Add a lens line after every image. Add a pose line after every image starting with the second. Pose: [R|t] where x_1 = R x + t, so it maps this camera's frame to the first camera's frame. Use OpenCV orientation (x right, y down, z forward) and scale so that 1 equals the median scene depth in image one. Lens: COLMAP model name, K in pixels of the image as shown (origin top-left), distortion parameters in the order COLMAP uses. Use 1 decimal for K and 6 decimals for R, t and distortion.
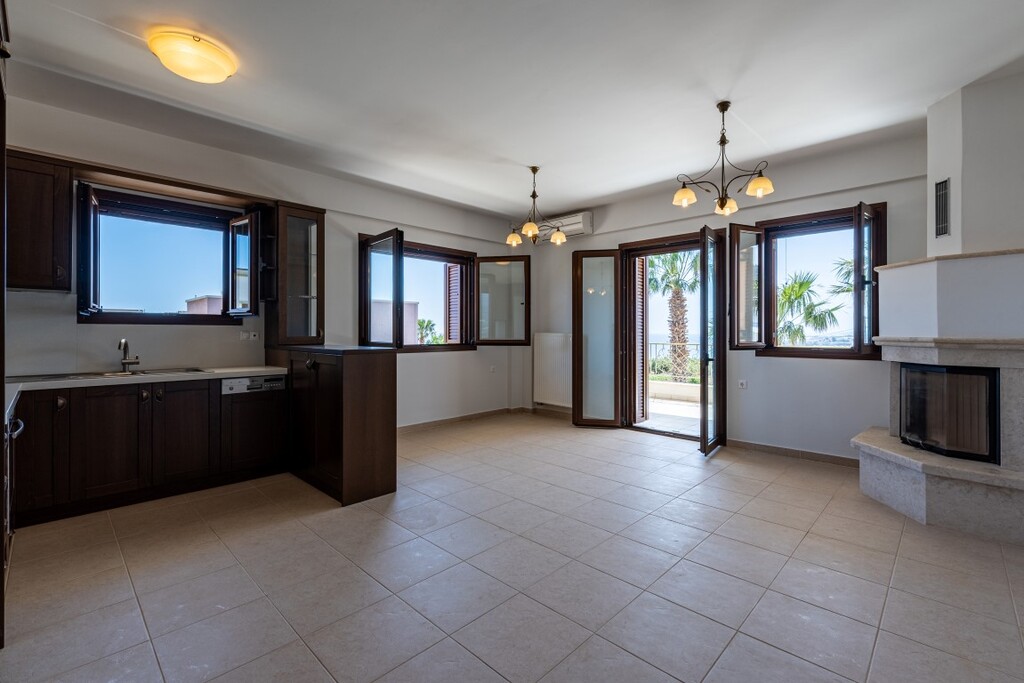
lens RADIAL K [[444.1, 0, 513.1], [0, 444.1, 333.2], [0, 0, 1]] dist [-0.001139, -0.000198]
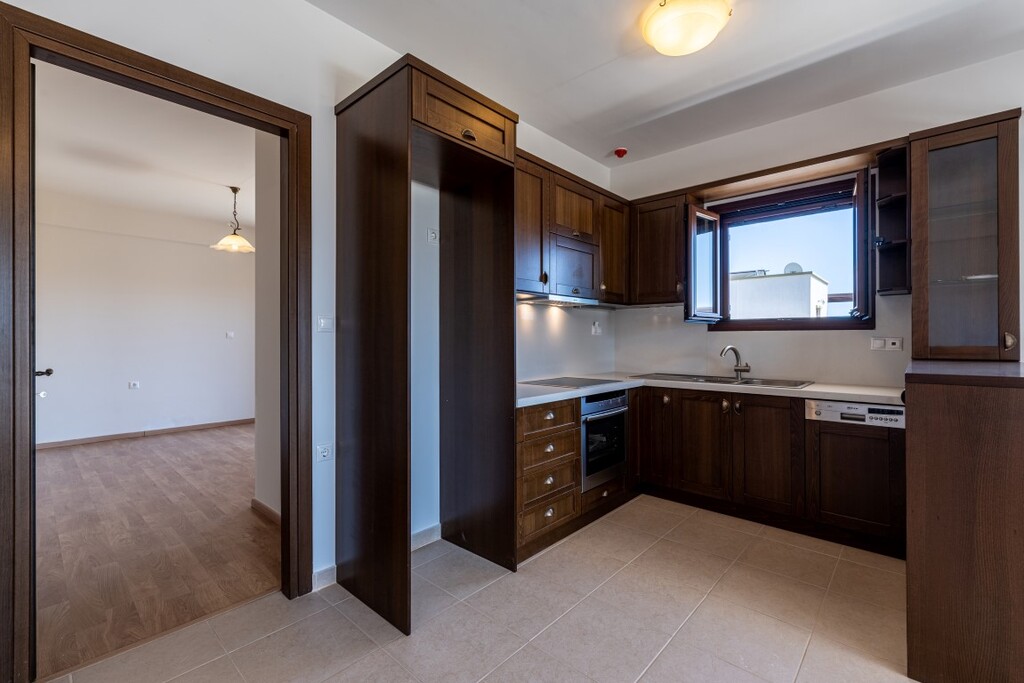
lens RADIAL K [[444.1, 0, 514.2], [0, 444.1, 340.0], [0, 0, 1]] dist [-0.001139, -0.000198]
pose [[0.039136, 0.002098, -0.999232, 0.103912], [-0.001517, 0.999997, 0.002040, -0.001483], [0.999233, 0.001436, 0.039139, 0.452830]]
